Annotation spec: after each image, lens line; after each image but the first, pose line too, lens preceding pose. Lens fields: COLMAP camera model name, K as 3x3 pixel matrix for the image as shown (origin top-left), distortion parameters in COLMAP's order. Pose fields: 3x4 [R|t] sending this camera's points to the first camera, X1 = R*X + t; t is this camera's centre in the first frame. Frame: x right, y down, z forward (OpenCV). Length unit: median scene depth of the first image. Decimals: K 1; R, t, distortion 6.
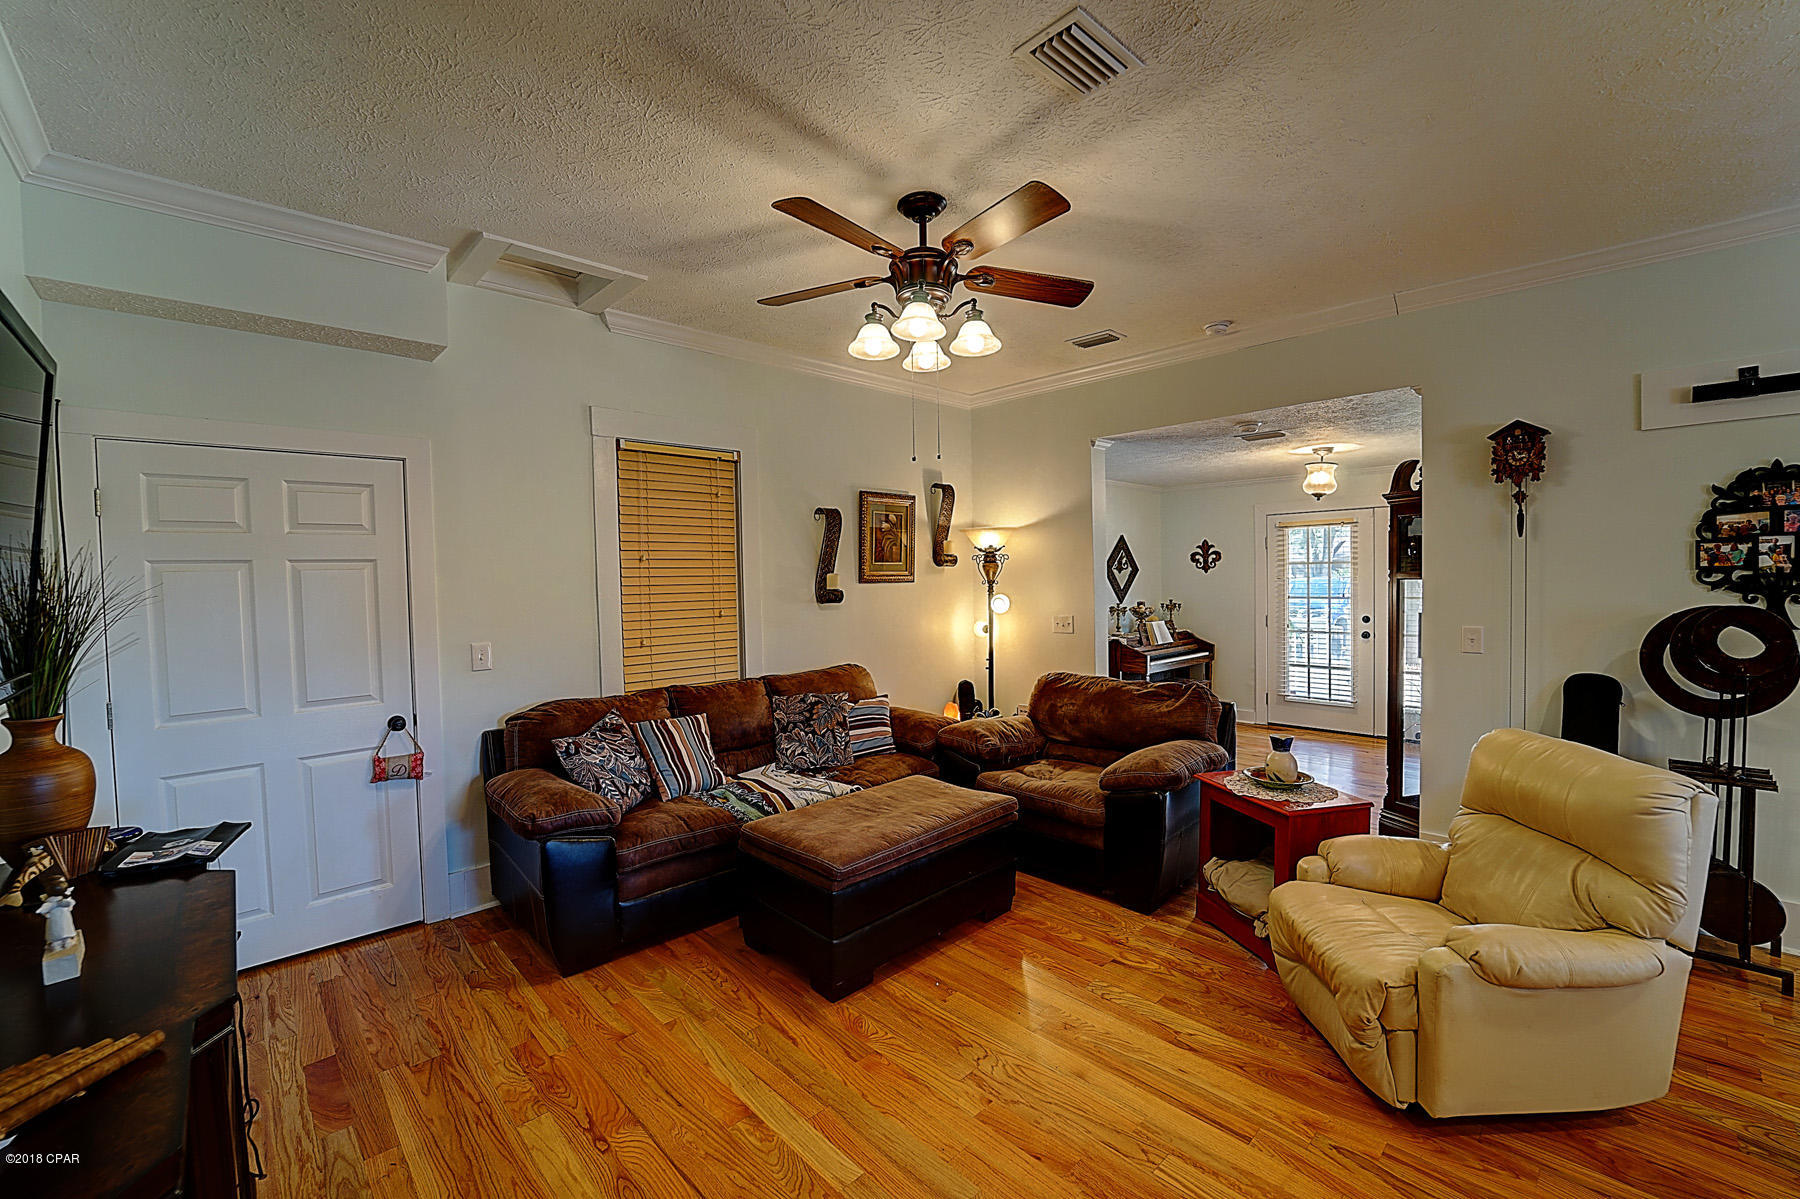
lens RADIAL K [[734.5, 0, 904.9], [0, 734.5, 594.1], [0, 0, 1]] dist [-0.020355, -0.000106]
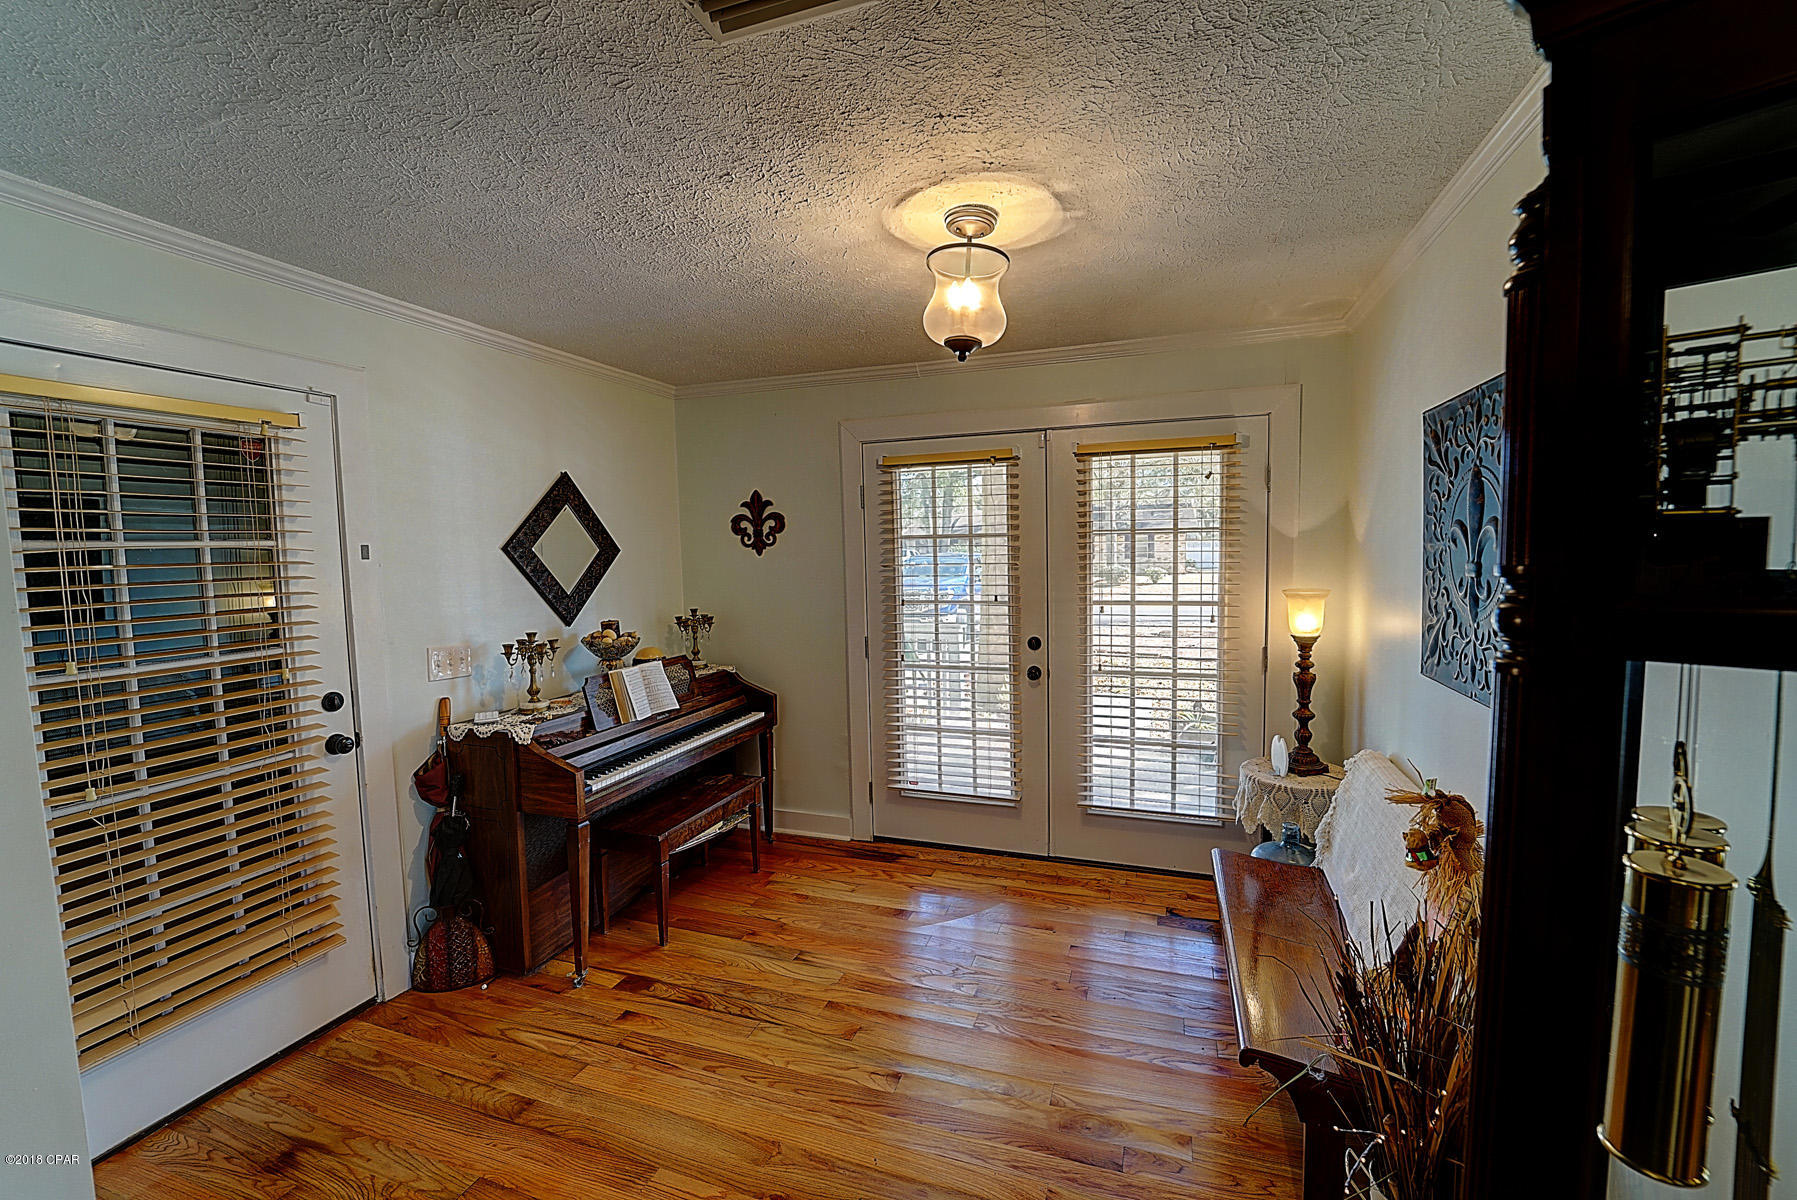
lens RADIAL K [[733.3, 0, 903.4], [0, 733.3, 594.6], [0, 0, 1]] dist [-0.020355, -0.000106]
pose [[0.892258, -0.033387, 0.450289, 0.282133], [0.017343, 0.999061, 0.039710, -0.021026], [-0.451192, -0.027622, 0.891999, 0.517758]]
